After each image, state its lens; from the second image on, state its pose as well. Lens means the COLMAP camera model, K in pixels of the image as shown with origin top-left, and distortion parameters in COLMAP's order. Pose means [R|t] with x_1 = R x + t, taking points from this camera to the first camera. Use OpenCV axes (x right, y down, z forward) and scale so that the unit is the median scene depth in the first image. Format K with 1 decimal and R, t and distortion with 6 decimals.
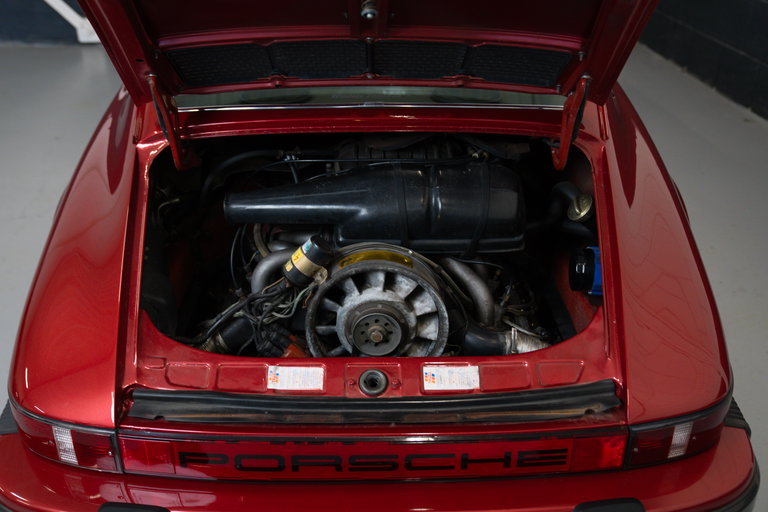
lens RADIAL K [[784.5, 0, 378.3], [0, 784.5, 257.8], [0, 0, 1]] dist [-0.015037, 0.178032]
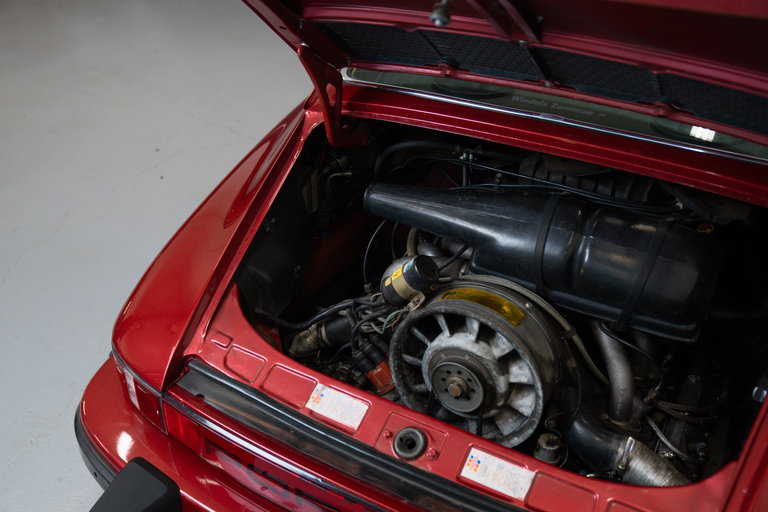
lens RADIAL K [[784.5, 0, 378.3], [0, 784.5, 257.8], [0, 0, 1]] dist [-0.015037, 0.178032]
pose [[0.859820, 0.272671, -0.431694, 0.252900], [-0.243019, 0.962106, 0.123665, -0.121480], [0.449055, -0.001420, 0.893503, 0.198997]]
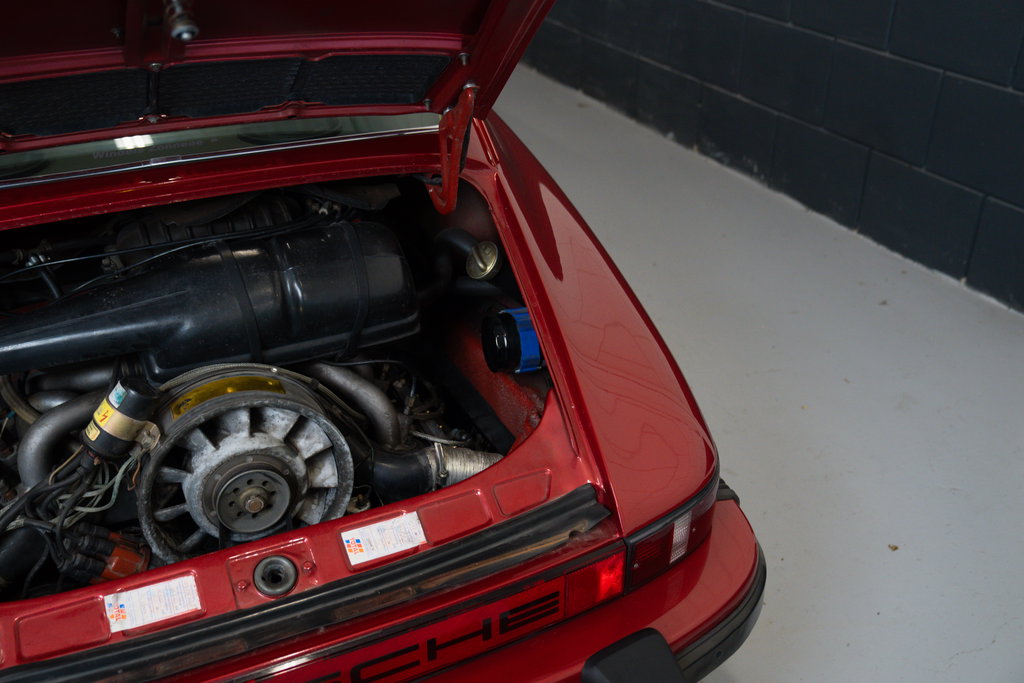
lens RADIAL K [[1046.0, 0, 504.4], [0, 1046.0, 344.0], [0, 0, 1]] dist [-0.015037, 0.178032]
pose [[0.914896, -0.200803, 0.350204, -0.091611], [0.190720, 0.979593, 0.063437, -0.049998], [-0.355796, 0.008753, 0.934523, 0.082822]]
